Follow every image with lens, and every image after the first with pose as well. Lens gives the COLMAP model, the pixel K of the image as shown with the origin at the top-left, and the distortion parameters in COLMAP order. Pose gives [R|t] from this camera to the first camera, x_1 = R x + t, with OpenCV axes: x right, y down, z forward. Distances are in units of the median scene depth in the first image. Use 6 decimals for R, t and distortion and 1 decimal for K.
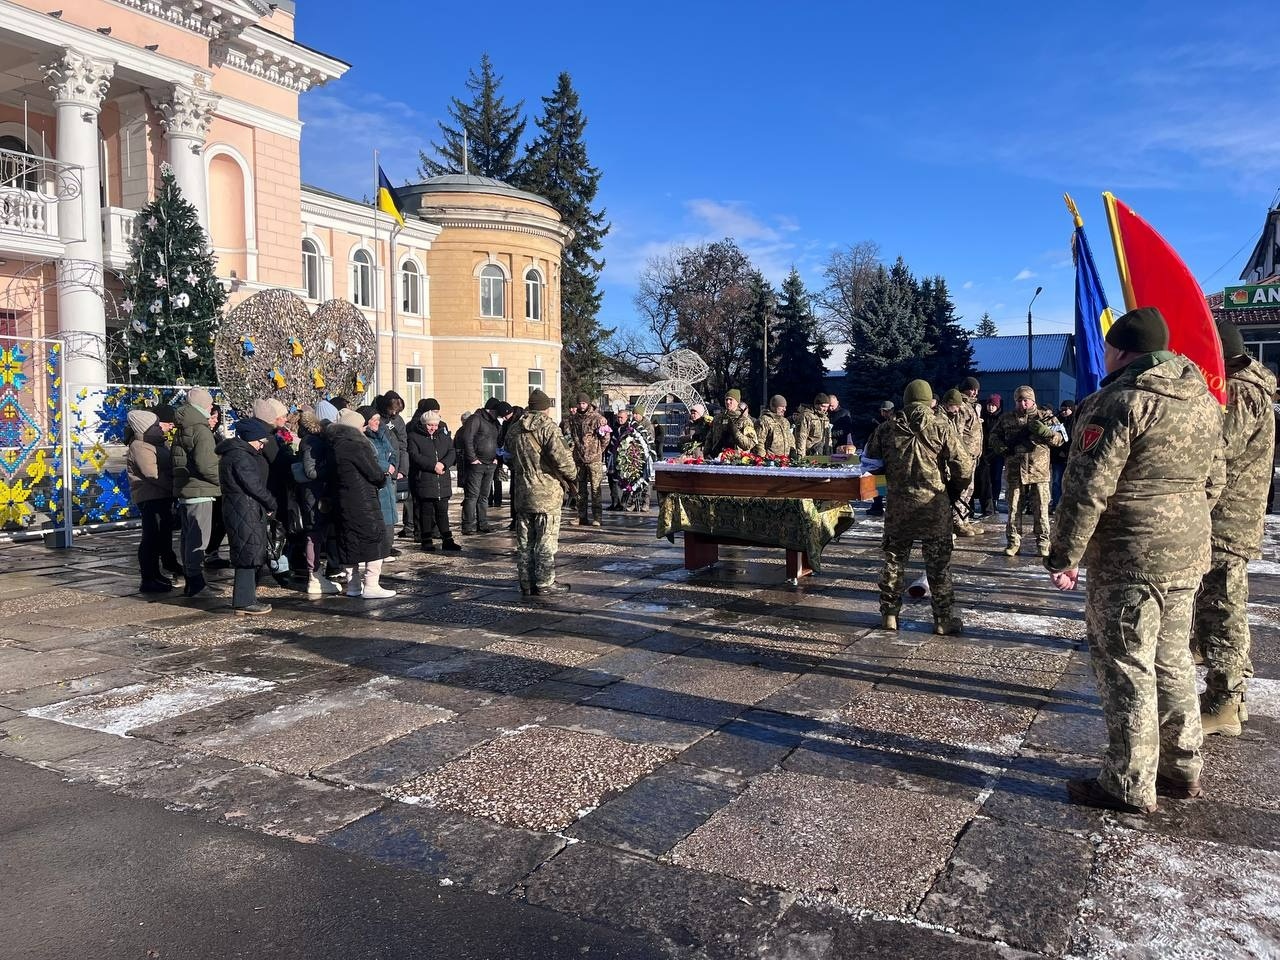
lens RADIAL K [[962.2, 0, 646.9], [0, 962.2, 474.2], [0, 0, 1]] dist [0.071448, -0.096316]
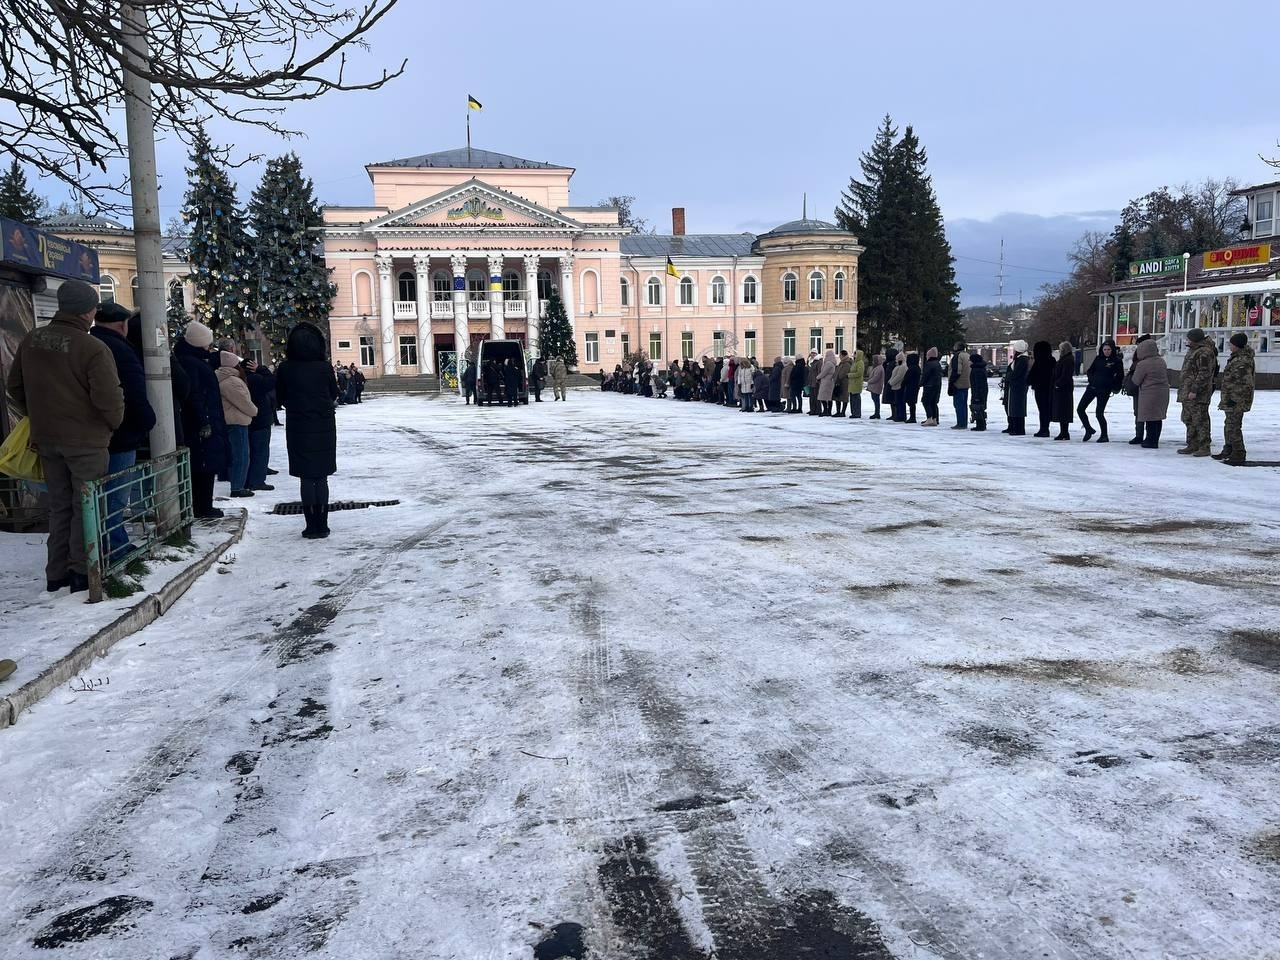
lens RADIAL K [[1010.8, 0, 637.6], [0, 1010.8, 487.6], [0, 0, 1]] dist [0.084633, -0.126351]
pose [[0.629516, 0.095217, -0.771131, 2.055603], [-0.024932, 0.994427, 0.102436, 0.003707], [0.776587, -0.045259, 0.628382, -0.828004]]
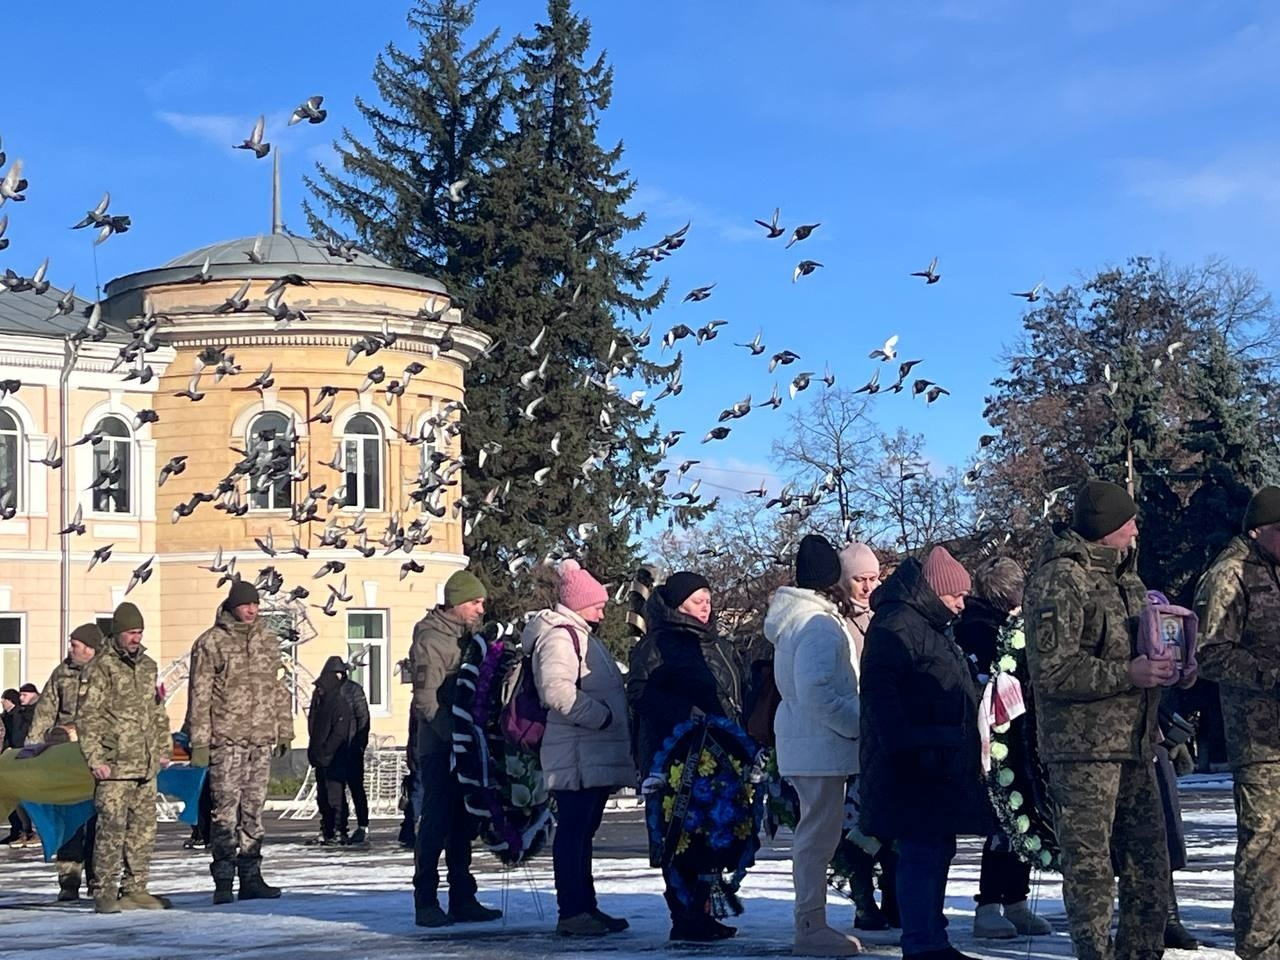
lens RADIAL K [[2709.1, 0, 640.0], [0, 2709.1, 480.0], [0, 0, 1]] dist [0.272591, -0.259567]
pose [[0.935829, -0.045432, -0.349513, 0.896499], [-0.002571, 0.990751, -0.135667, 0.027421], [0.352444, 0.127860, 0.927057, -0.460246]]
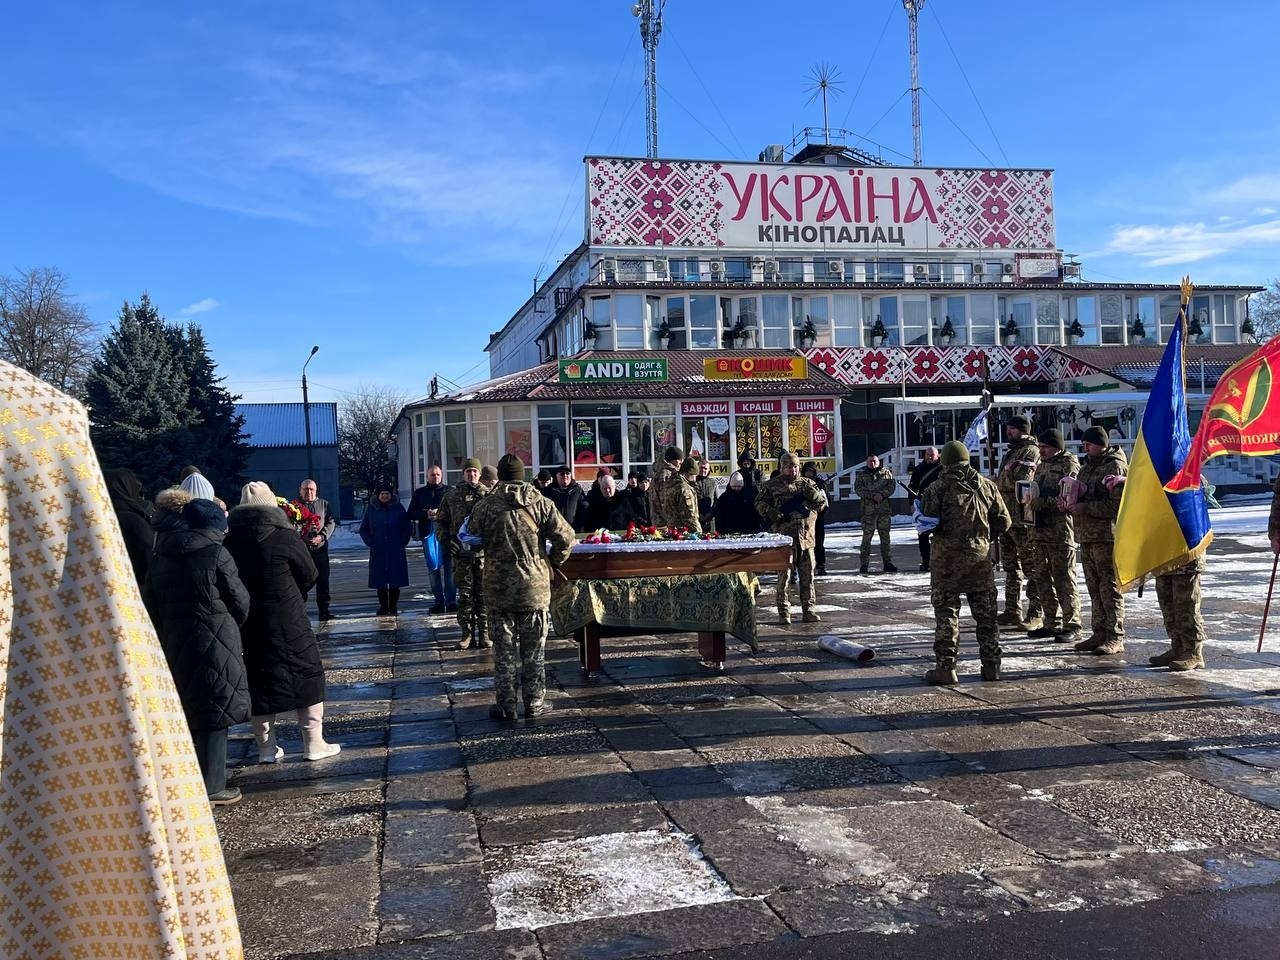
lens RADIAL K [[1229.3, 0, 660.2], [0, 1229.3, 495.9], [0, 0, 1]] dist [0.121037, -0.225078]
pose [[0.745445, -0.024793, 0.666105, -0.225744], [0.069795, 0.996718, -0.041009, -0.001357], [-0.662903, 0.077061, 0.744729, 0.056362]]
